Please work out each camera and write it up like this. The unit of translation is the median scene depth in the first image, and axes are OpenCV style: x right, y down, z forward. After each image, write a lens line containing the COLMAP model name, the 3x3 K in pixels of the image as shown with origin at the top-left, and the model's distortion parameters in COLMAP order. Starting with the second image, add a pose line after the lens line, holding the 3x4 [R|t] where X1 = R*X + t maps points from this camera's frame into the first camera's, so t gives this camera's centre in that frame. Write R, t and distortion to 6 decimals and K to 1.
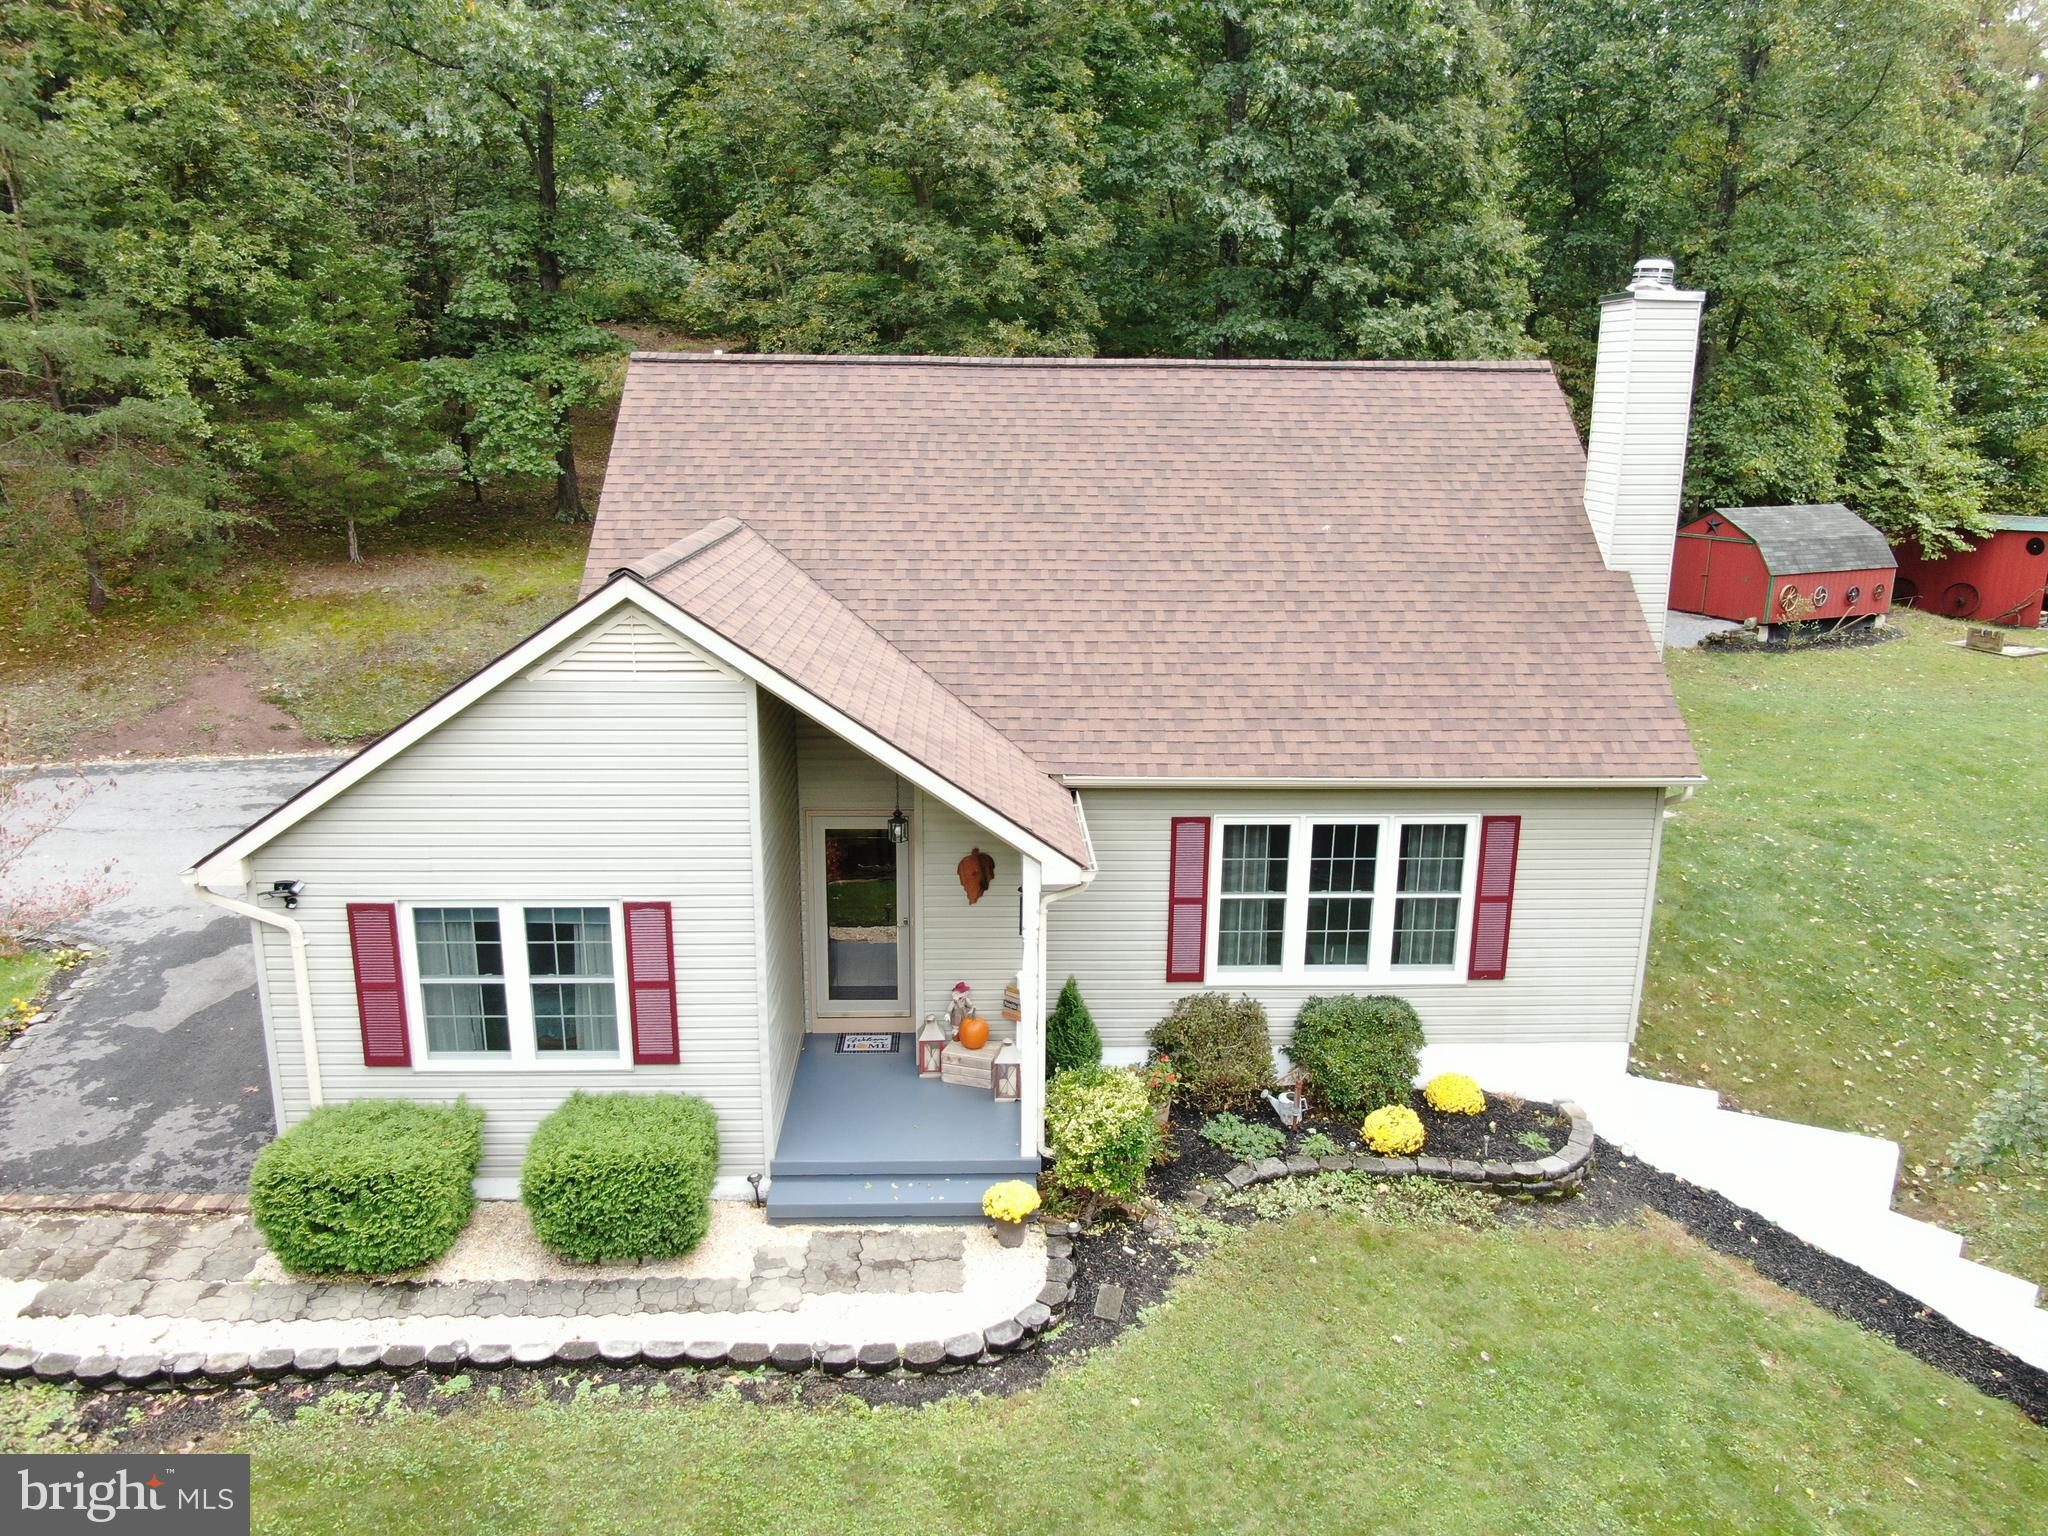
lens RADIAL K [[1474.0, 0, 1025.2], [0, 1474.0, 769.6], [0, 0, 1]] dist [-0.020972, 0.010773]
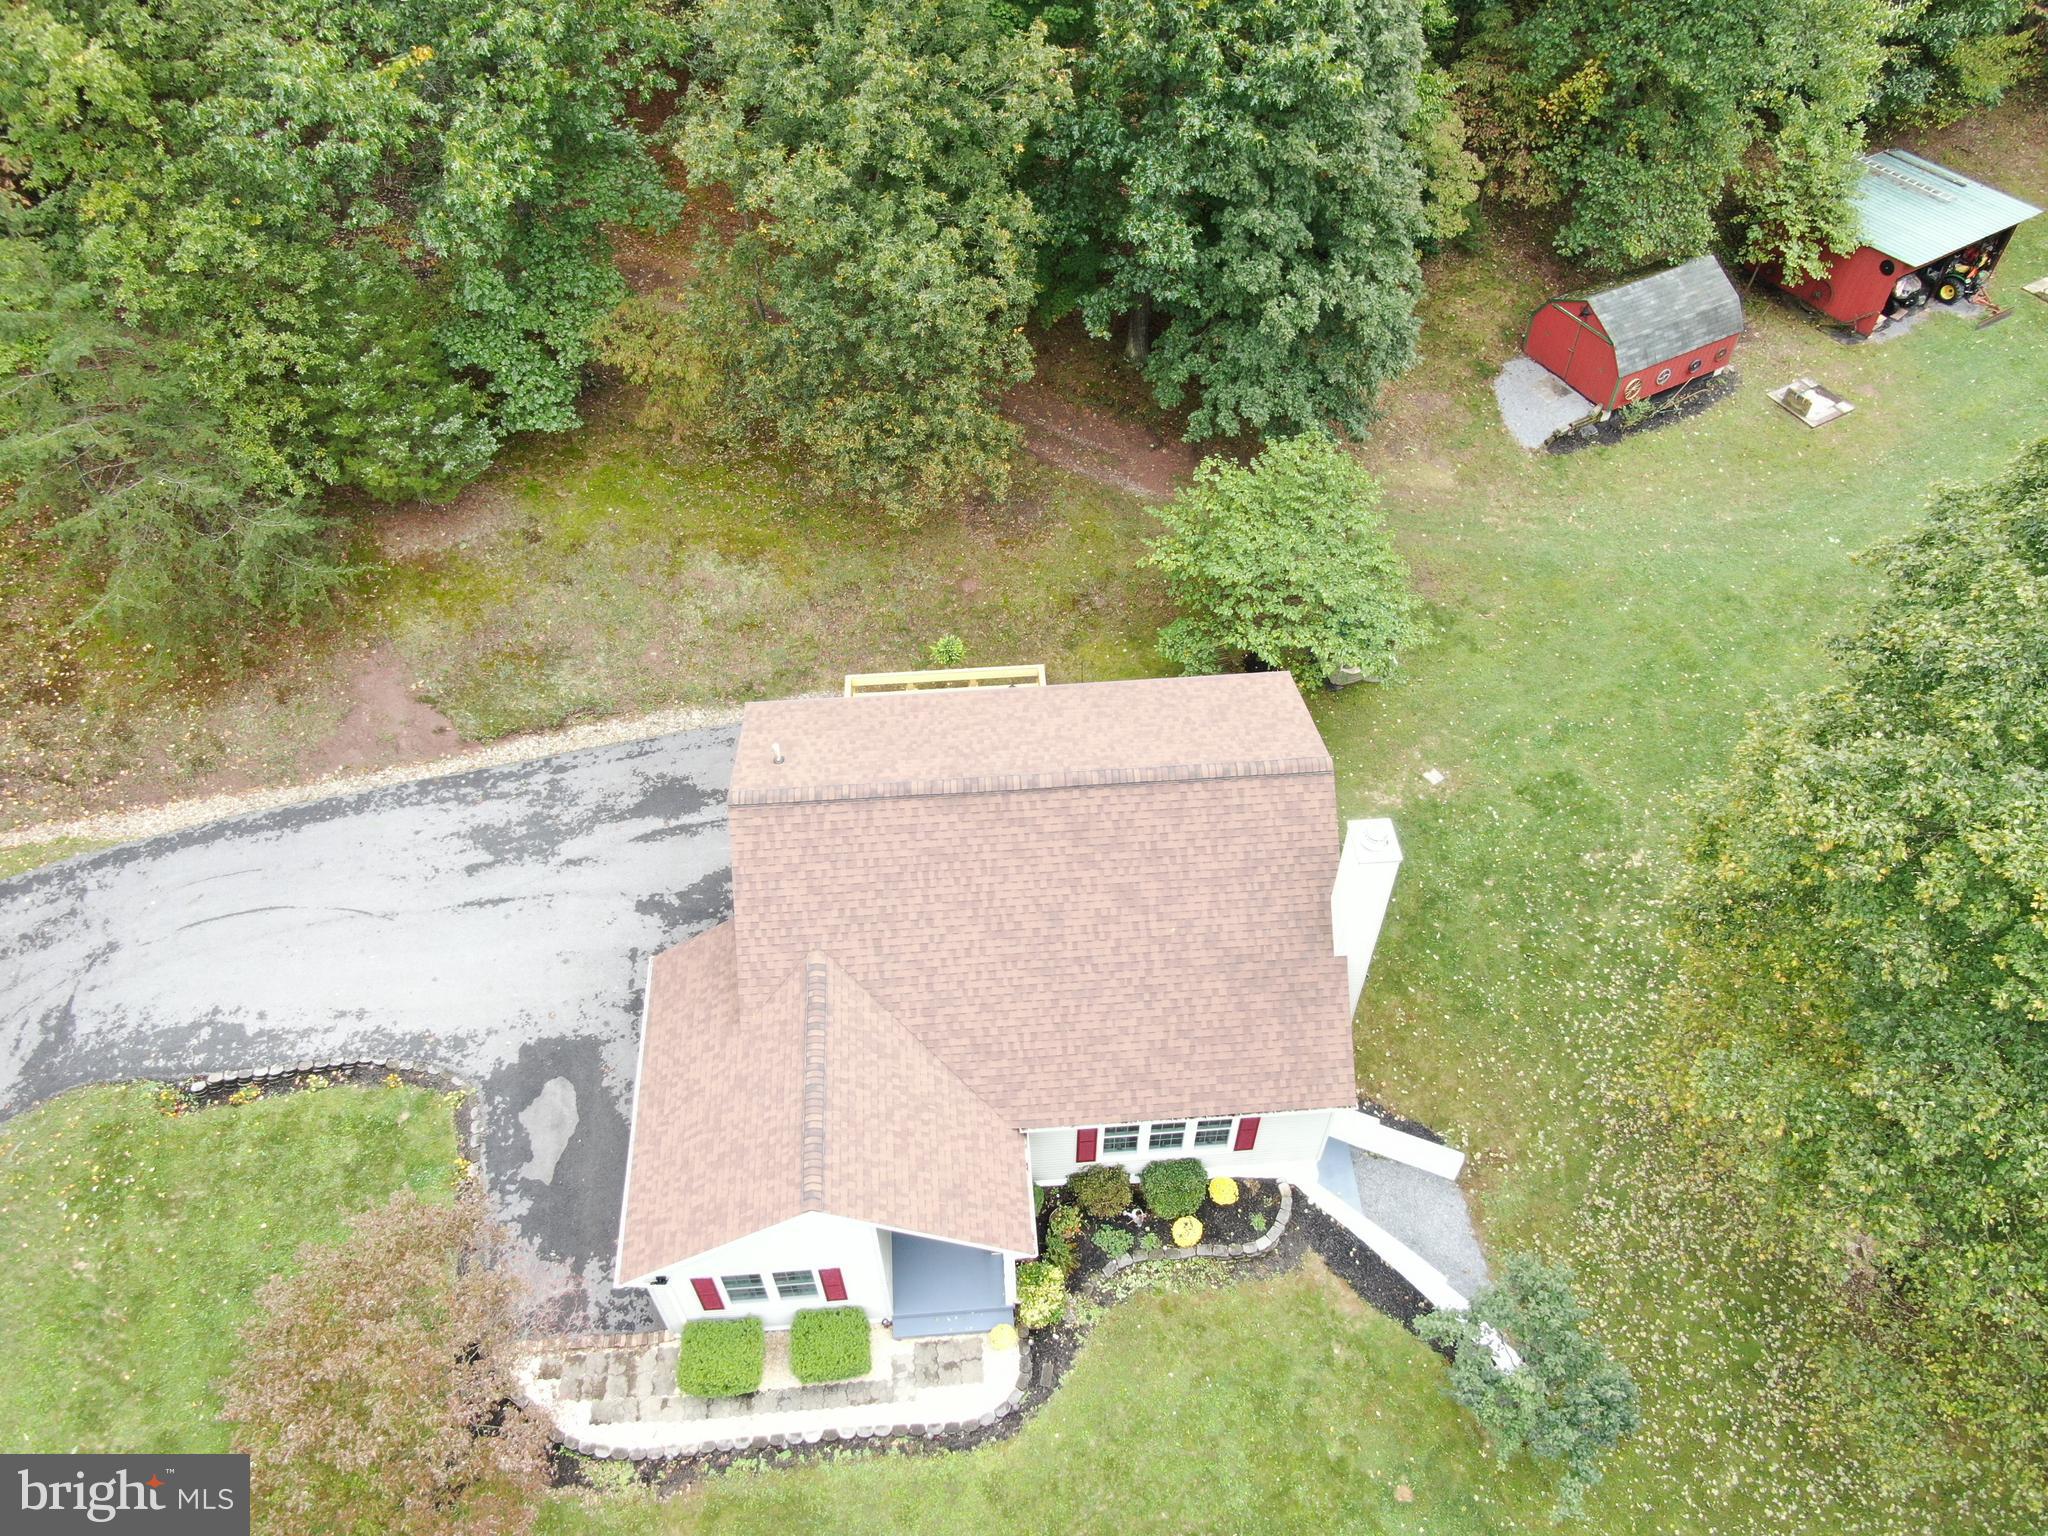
lens RADIAL K [[1474.0, 0, 1023.2], [0, 1474.0, 770.0], [0, 0, 1]] dist [-0.020972, 0.010773]
pose [[0.999083, -0.040543, 0.013747, 0.021329], [0.025653, 0.824044, 0.565945, -1.390941], [-0.034273, -0.565073, 0.824329, -0.297640]]
